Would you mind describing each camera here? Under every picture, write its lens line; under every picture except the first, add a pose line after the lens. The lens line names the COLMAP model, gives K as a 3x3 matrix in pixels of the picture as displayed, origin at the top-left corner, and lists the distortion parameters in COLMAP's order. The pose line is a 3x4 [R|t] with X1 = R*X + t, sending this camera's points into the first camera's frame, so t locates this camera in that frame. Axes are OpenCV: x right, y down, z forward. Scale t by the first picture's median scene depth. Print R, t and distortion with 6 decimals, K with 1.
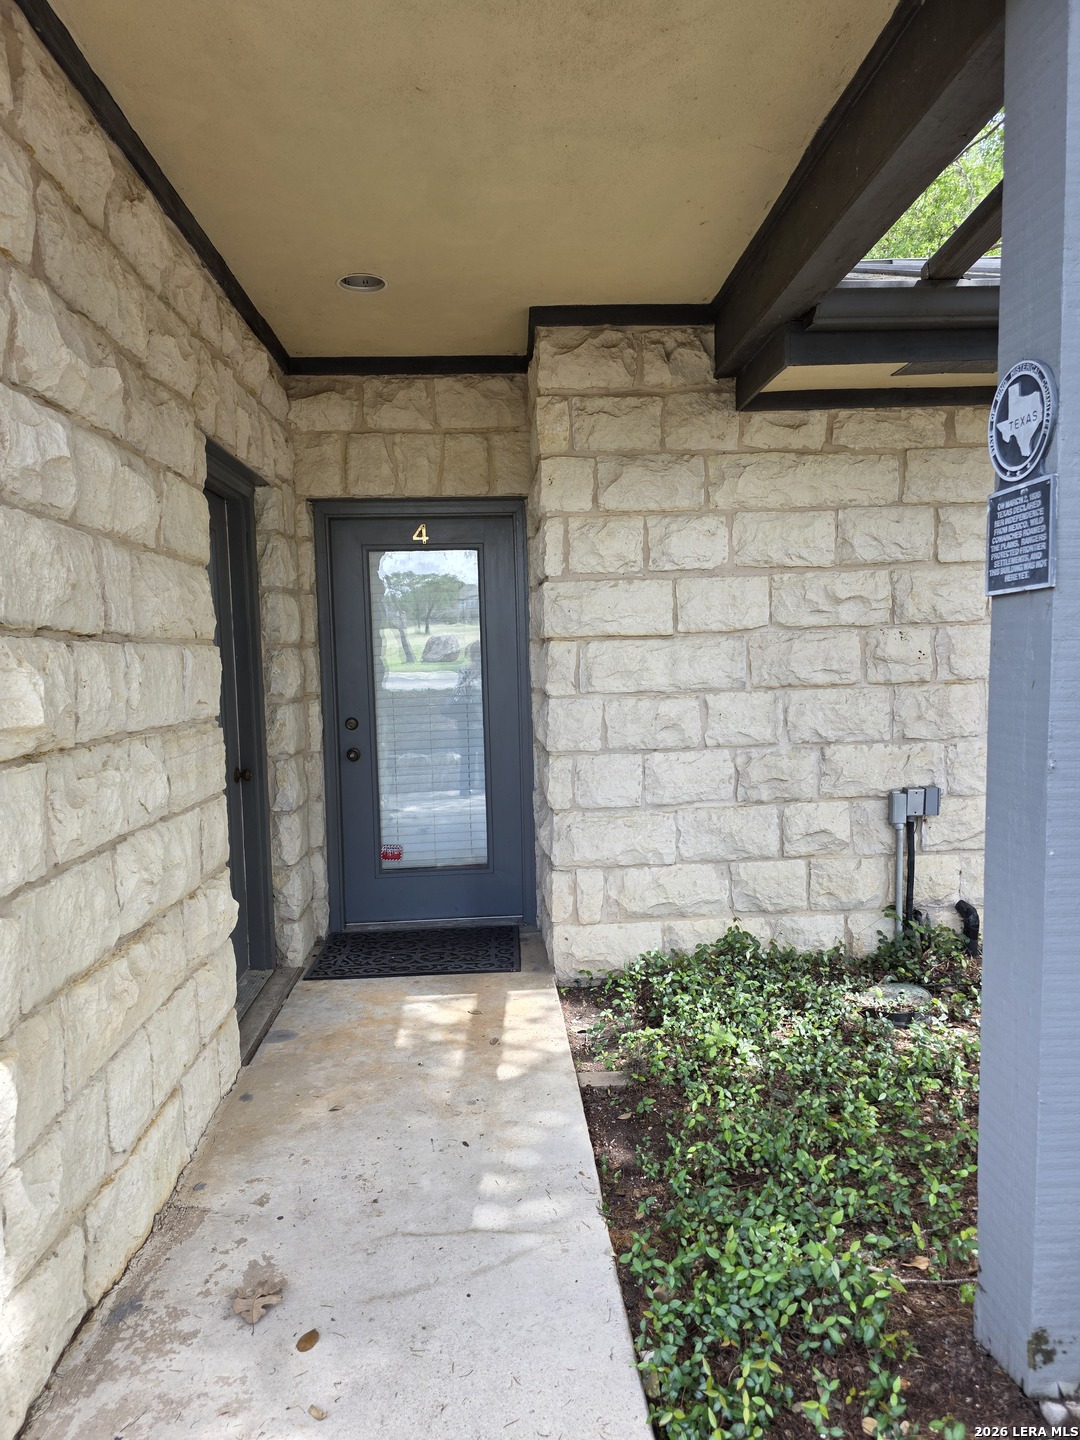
lens RADIAL K [[965.1, 0, 542.8], [0, 965.1, 723.8], [0, 0, 1]] dist [0.074455, -0.069192]
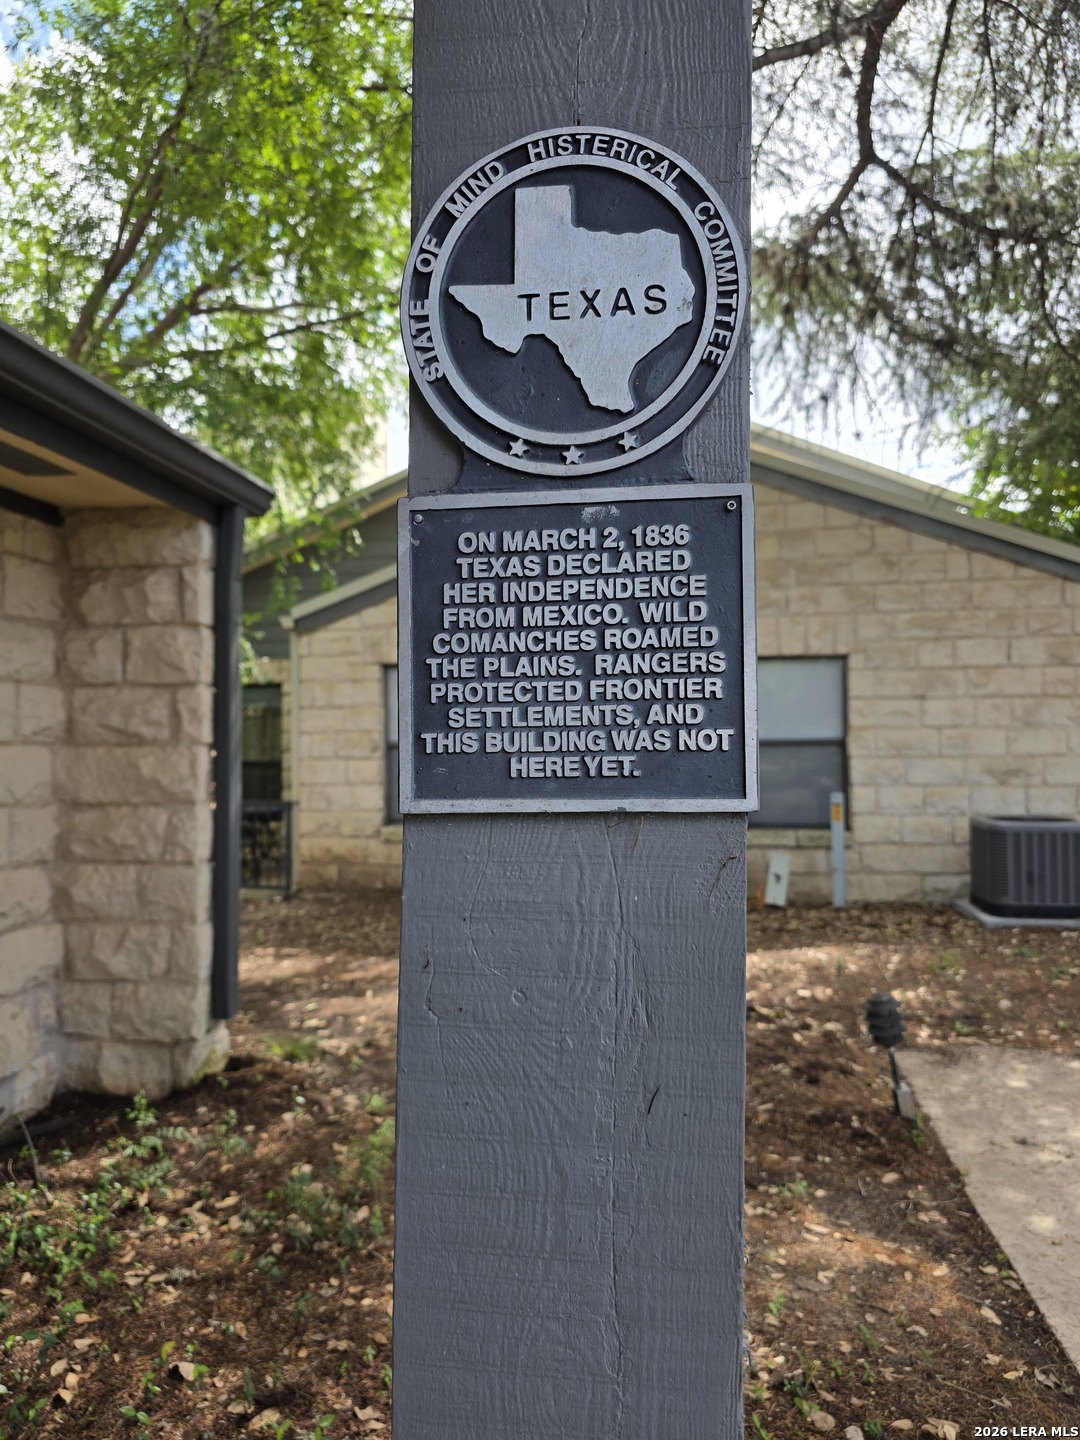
lens RADIAL K [[985.4, 0, 542.5], [0, 985.4, 720.6], [0, 0, 1]] dist [0.049498, -0.056764]
pose [[0.187210, 0.042981, 0.981379, 0.063115], [0.065454, 0.996276, -0.056119, -0.058225], [-0.980137, 0.074741, 0.183700, 0.374663]]
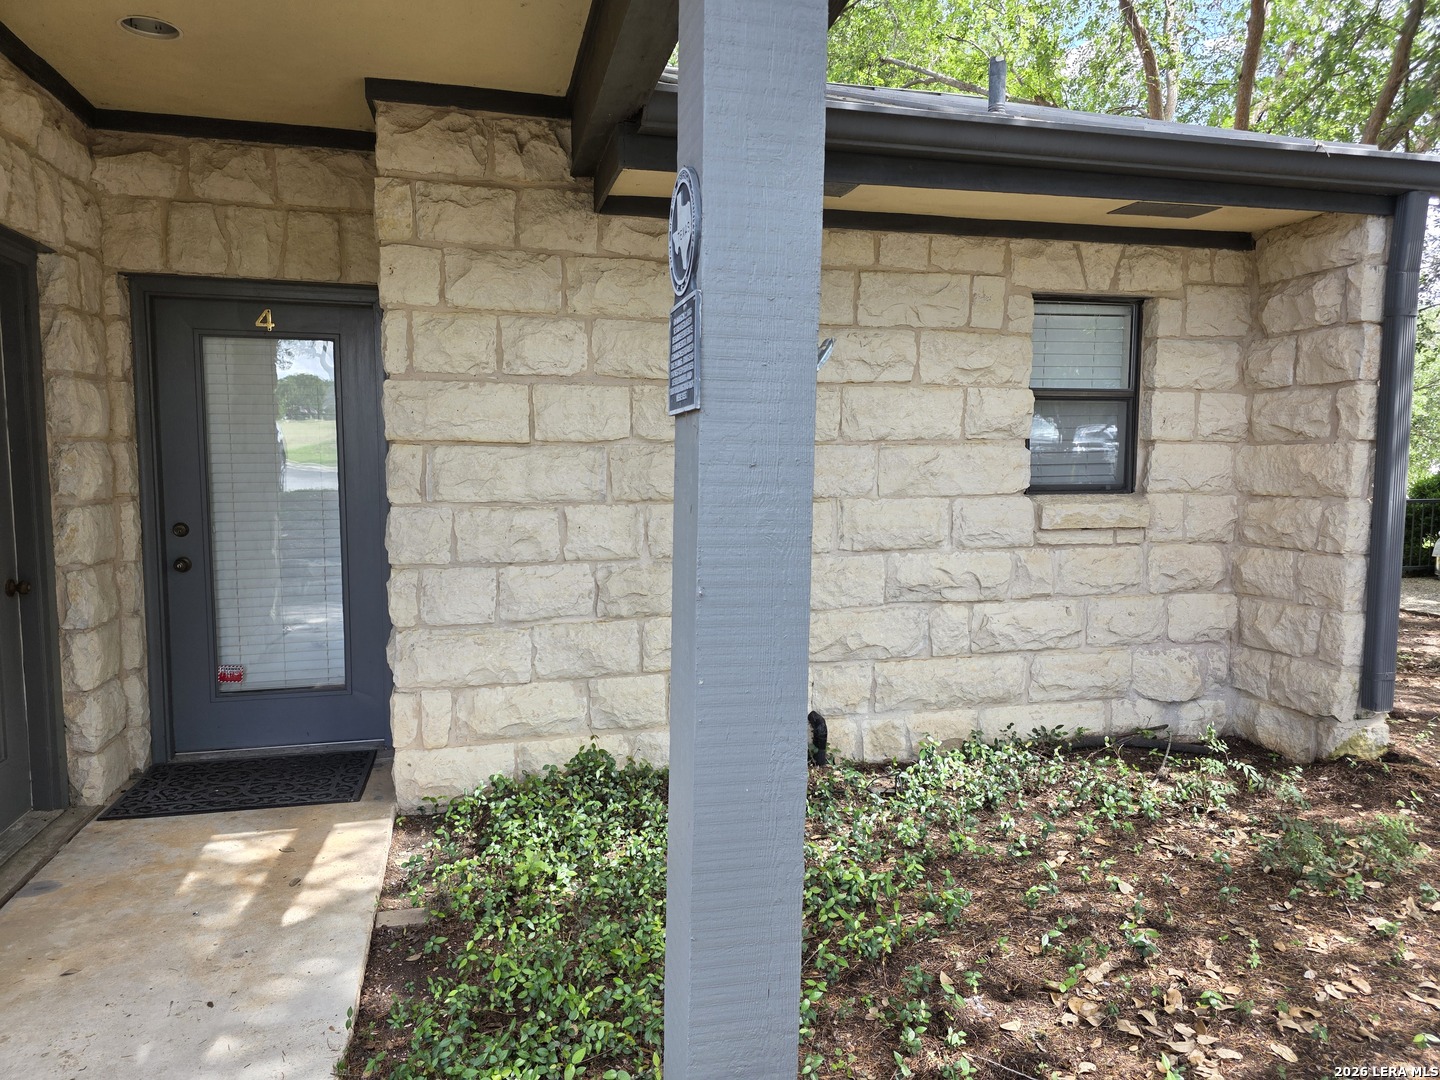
lens RADIAL K [[966.0, 0, 719.0], [0, 966.0, 551.6], [0, 0, 1]] dist [0.071103, -0.070731]
pose [[0.980002, 0.012204, 0.198613, 0.131389], [-0.016397, 0.999676, 0.019483, -0.006702], [-0.198311, -0.022350, 0.979884, 0.023441]]
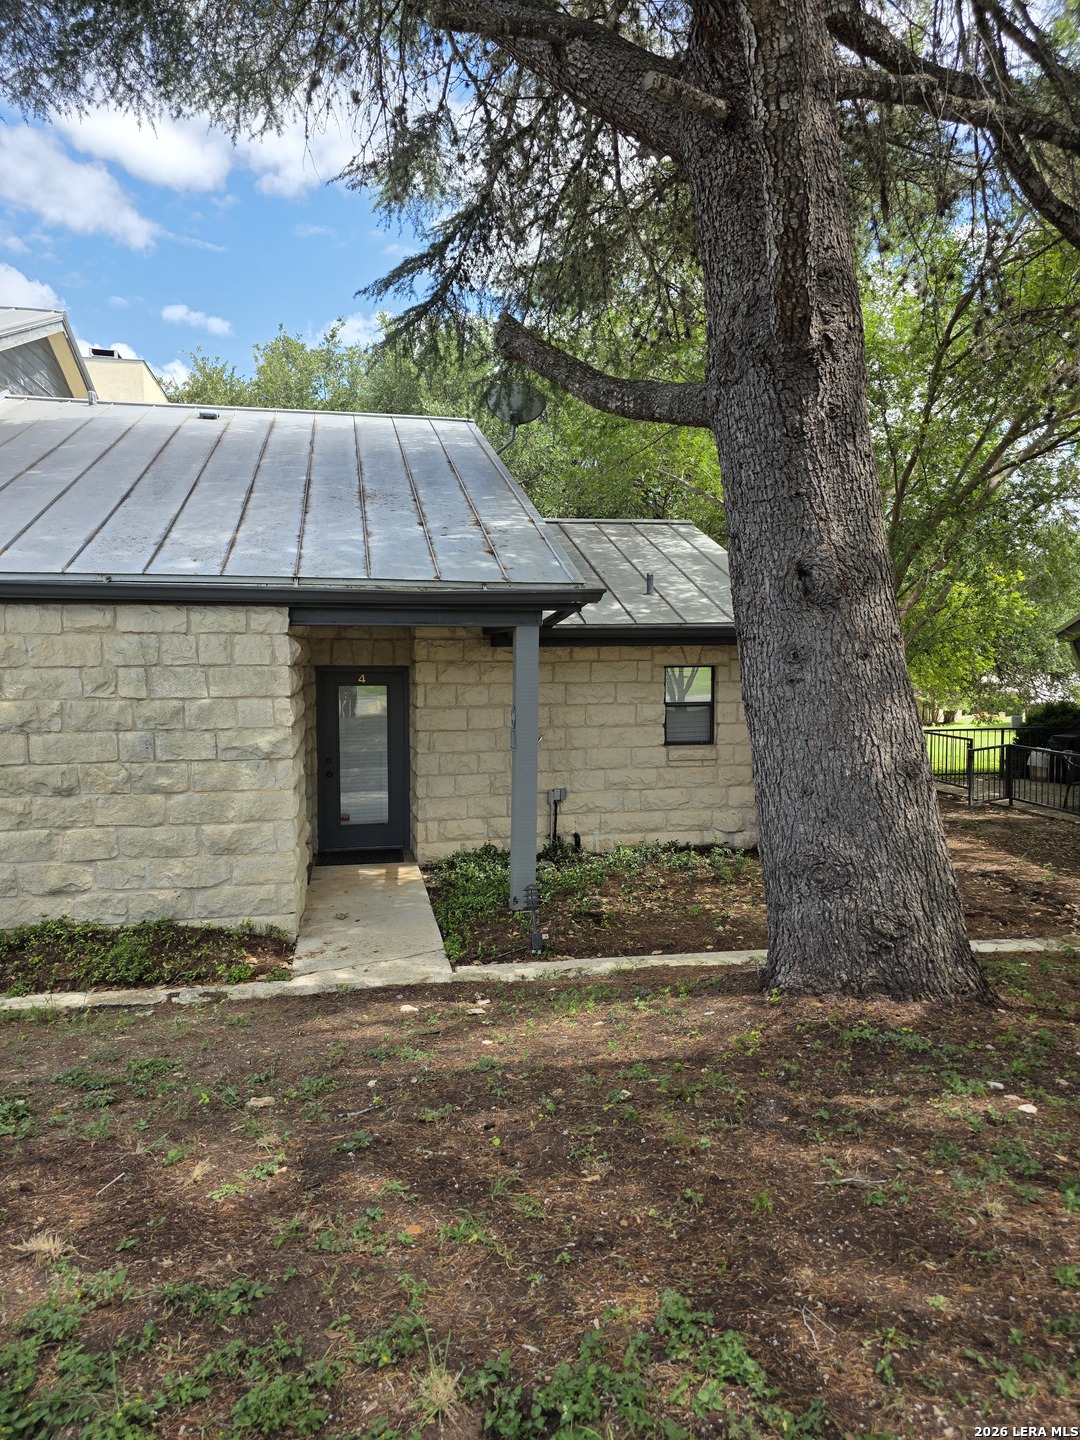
lens RADIAL K [[958.3, 0, 563.0], [0, 958.3, 722.4], [0, 0, 1]] dist [0.057704, -0.049423]
pose [[0.987346, 0.017495, 0.157612, -0.015692], [-0.016506, 0.999835, -0.007583, -0.098456], [-0.157719, 0.004885, 0.987472, -1.597459]]
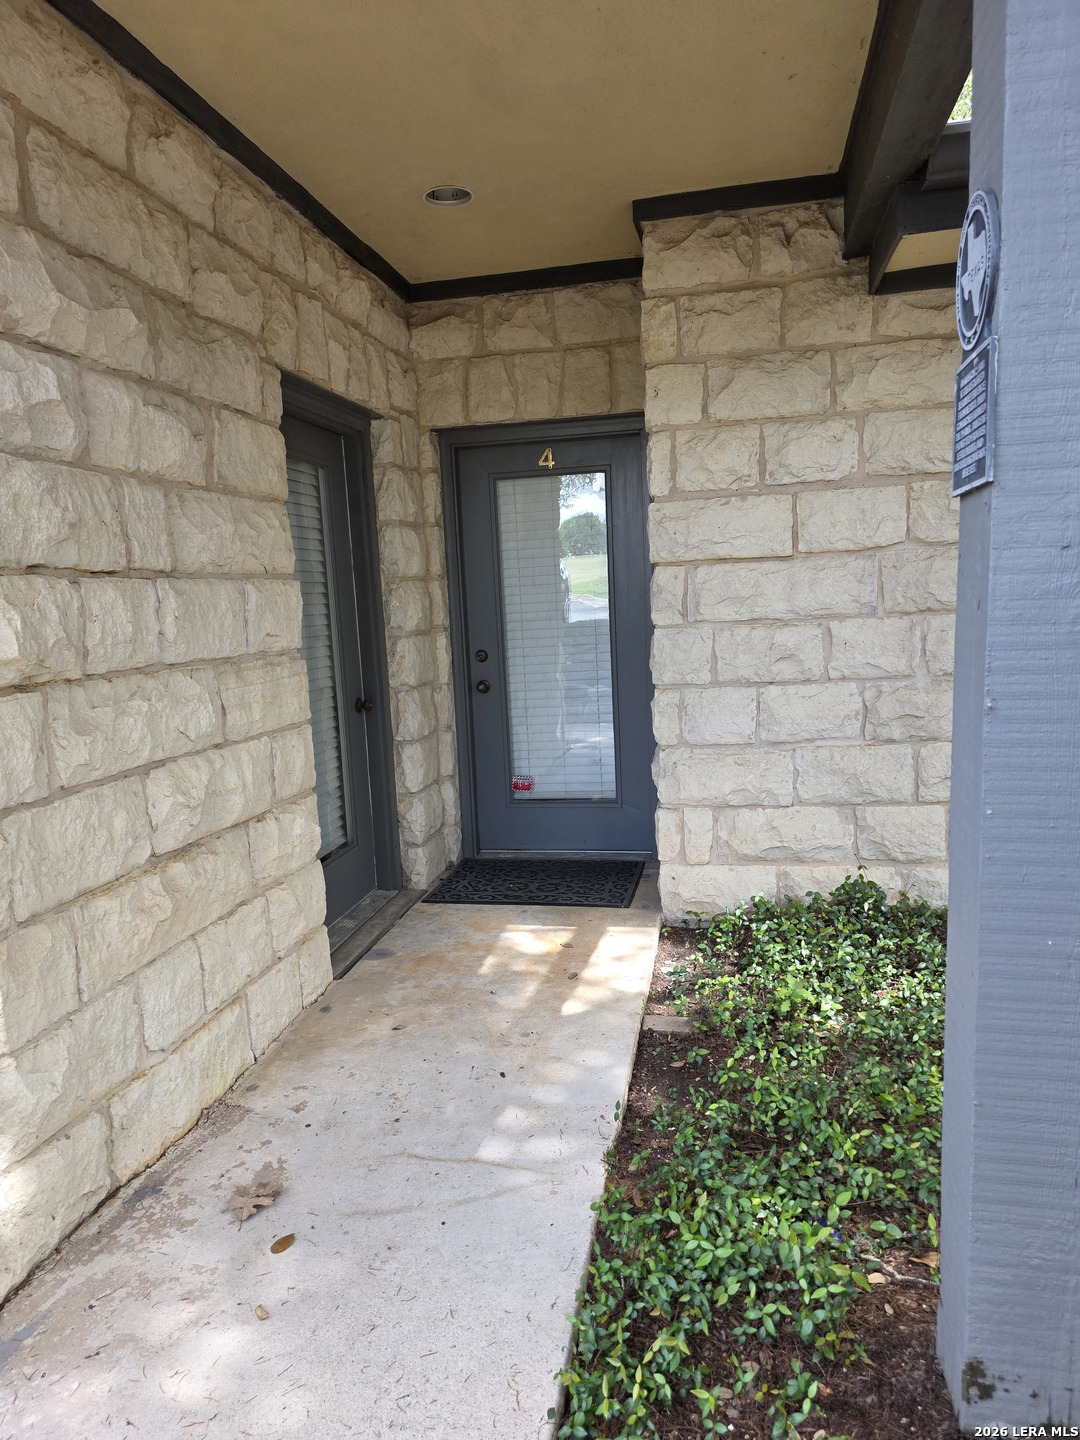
lens RADIAL K [[966.0, 0, 539.5], [0, 966.0, 726.8], [0, 0, 1]] dist [0.071103, -0.070731]
pose [[0.968581, 0.015390, -0.248223, 0.135900], [0.003193, 0.997232, 0.074288, -0.000535], [0.248680, -0.072747, 0.965850, 0.046348]]
